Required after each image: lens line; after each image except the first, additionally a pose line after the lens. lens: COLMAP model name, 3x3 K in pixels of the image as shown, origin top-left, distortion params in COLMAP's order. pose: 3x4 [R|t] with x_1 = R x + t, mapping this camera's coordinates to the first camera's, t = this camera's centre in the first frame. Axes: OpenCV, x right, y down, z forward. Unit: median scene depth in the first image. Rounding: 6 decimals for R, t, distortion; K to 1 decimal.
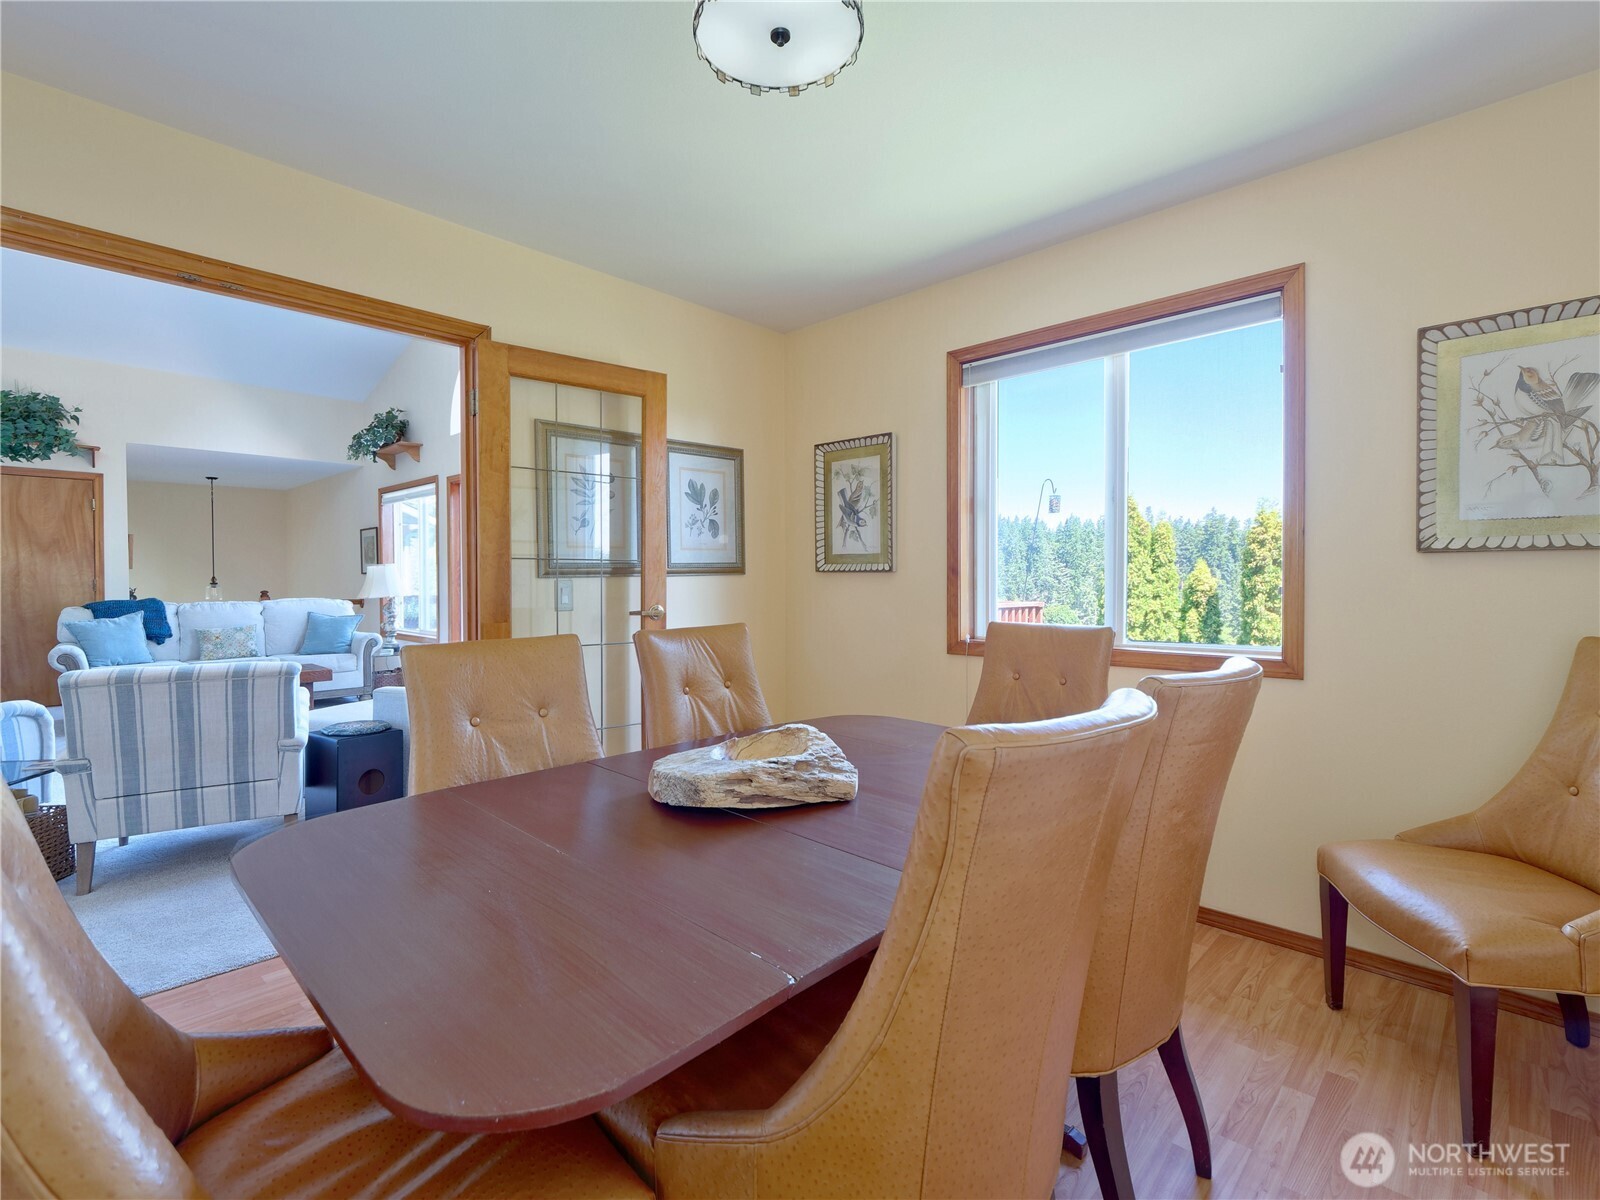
lens RADIAL K [[771.4, 0, 802.4], [0, 771.4, 582.9], [0, 0, 1]] dist [0.001557, 0.000346]
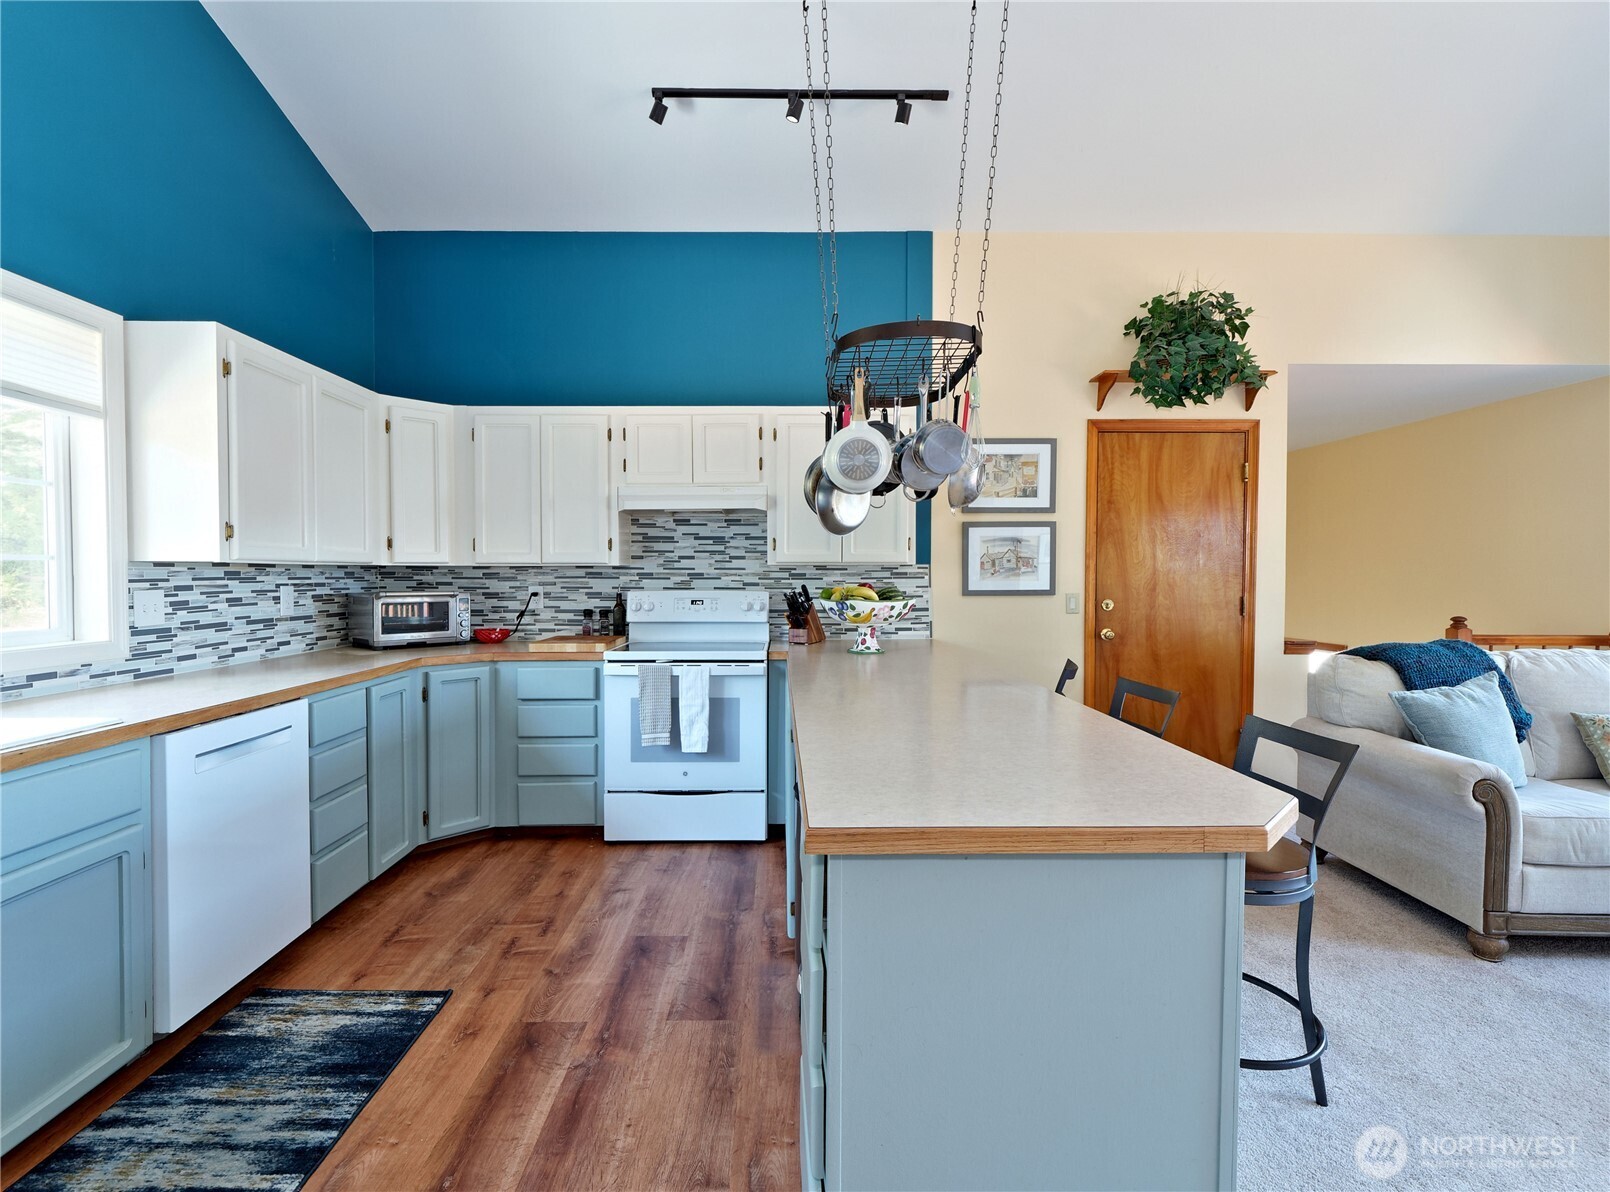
lens RADIAL K [[751.4, 0, 805.0], [0, 751.4, 596.0], [0, 0, 1]] dist [0.002216, 0.000618]
pose [[0.712894, 0.023452, -0.700879, -0.769873], [-0.007385, 0.999636, 0.025937, -0.018059], [0.701233, -0.013315, 0.712808, 0.345499]]
